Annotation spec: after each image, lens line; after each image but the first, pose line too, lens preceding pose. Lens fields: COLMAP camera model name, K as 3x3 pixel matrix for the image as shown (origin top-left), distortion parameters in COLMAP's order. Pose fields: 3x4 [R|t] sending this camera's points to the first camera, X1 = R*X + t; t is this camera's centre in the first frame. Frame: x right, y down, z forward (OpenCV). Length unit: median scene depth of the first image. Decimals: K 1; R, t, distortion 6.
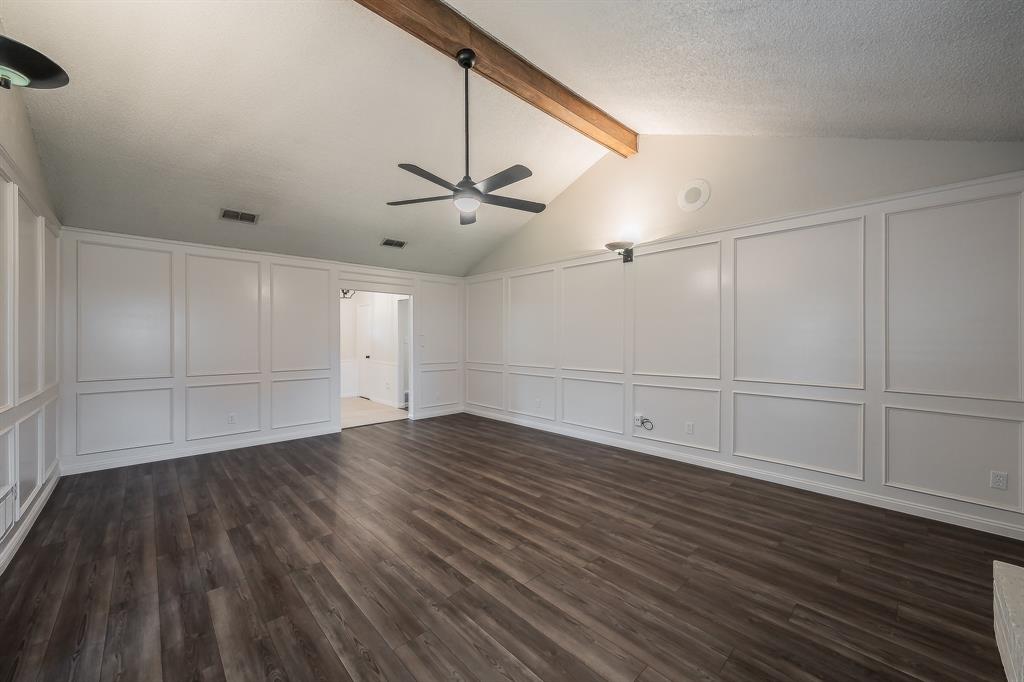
lens RADIAL K [[393.8, 0, 514.9], [0, 393.8, 339.9], [0, 0, 1]] dist [0.003300, -0.000080]
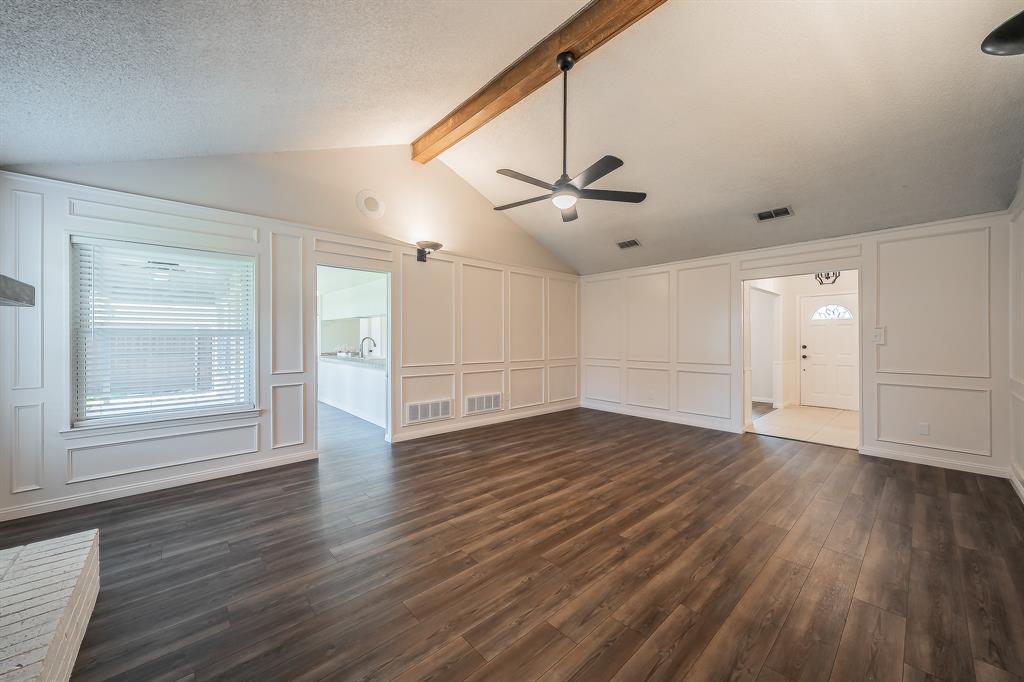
lens RADIAL K [[382.5, 0, 510.7], [0, 382.5, 342.7], [0, 0, 1]] dist [0.002170, -0.000092]
pose [[-0.040779, 0.008068, -0.999136, 0.999216], [-0.003402, 0.999960, 0.008213, 0.021758], [0.999162, 0.003734, -0.040749, 1.001862]]
